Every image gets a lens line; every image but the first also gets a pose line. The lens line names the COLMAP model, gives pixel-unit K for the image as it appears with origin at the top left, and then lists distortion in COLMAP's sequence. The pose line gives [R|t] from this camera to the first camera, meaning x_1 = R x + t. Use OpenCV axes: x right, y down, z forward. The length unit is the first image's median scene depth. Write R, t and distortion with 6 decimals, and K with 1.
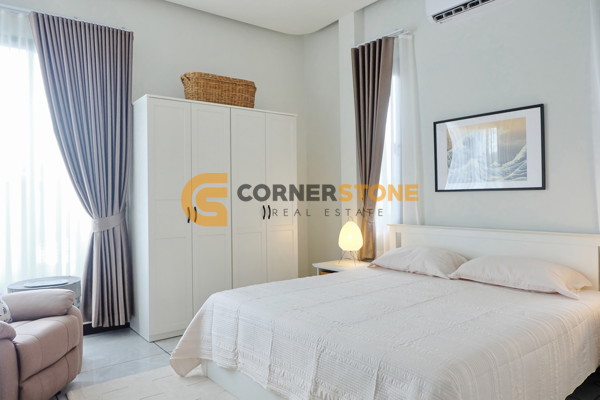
lens RADIAL K [[412.8, 0, 303.9], [0, 412.8, 197.2], [0, 0, 1]] dist [-0.065858, 0.062303]
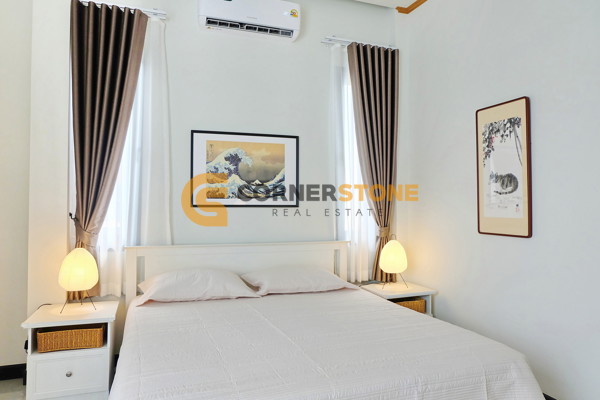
lens RADIAL K [[412.8, 0, 298.2], [0, 412.8, 198.4], [0, 0, 1]] dist [-0.065858, 0.062303]
pose [[0.340115, 0.037015, 0.939655, -0.523439], [-0.004195, 0.999275, -0.037846, 0.001197], [-0.940374, 0.008930, 0.340024, 0.549027]]
